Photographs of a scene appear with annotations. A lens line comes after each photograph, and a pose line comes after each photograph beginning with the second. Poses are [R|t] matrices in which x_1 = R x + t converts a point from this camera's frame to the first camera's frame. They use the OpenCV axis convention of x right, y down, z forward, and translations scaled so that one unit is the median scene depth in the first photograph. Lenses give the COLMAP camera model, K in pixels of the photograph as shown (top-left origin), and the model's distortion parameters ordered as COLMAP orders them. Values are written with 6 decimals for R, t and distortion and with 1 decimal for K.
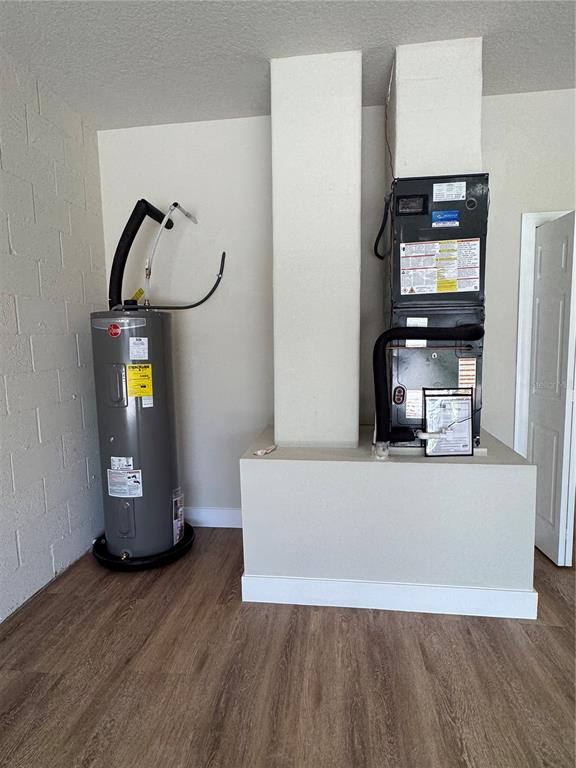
lens RADIAL K [[424.3, 0, 287.8], [0, 424.3, 384.4], [0, 0, 1]] dist [0.002738, 0.000538]
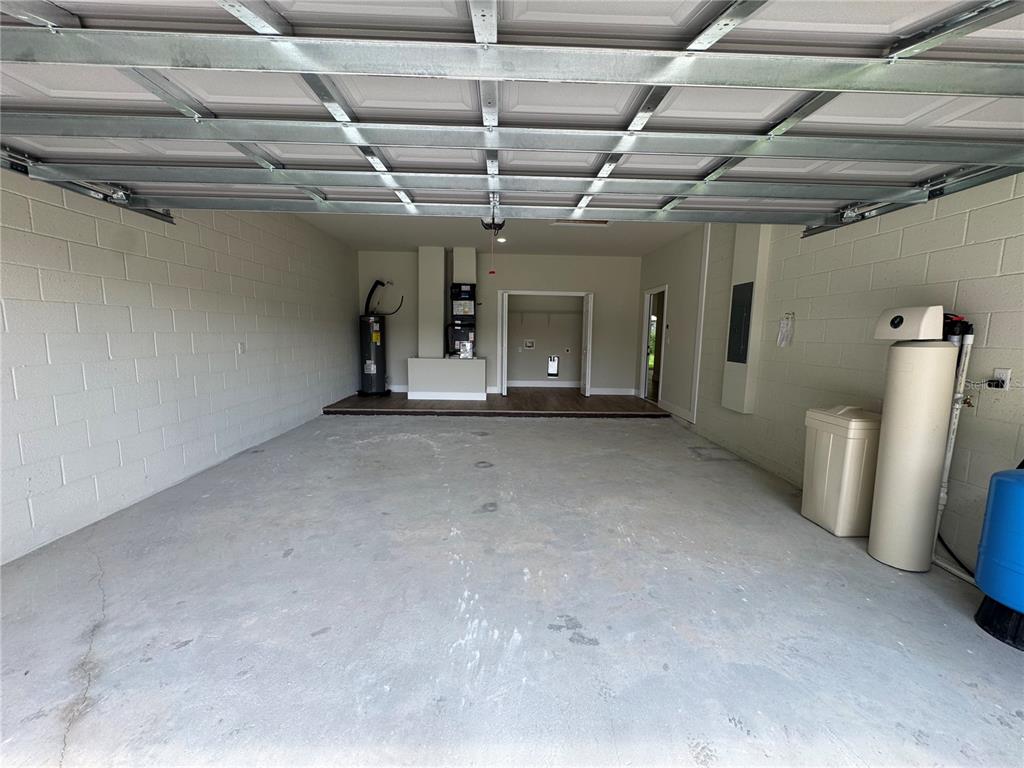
lens RADIAL K [[413.7, 0, 512.0], [0, 413.7, 385.4], [0, 0, 1]] dist [-0.004354, -0.000118]
pose [[0.986864, 0.013917, 0.160951, 0.194491], [-0.019462, 0.999268, 0.032925, 0.268127], [-0.160375, -0.035625, 0.986413, -2.580827]]
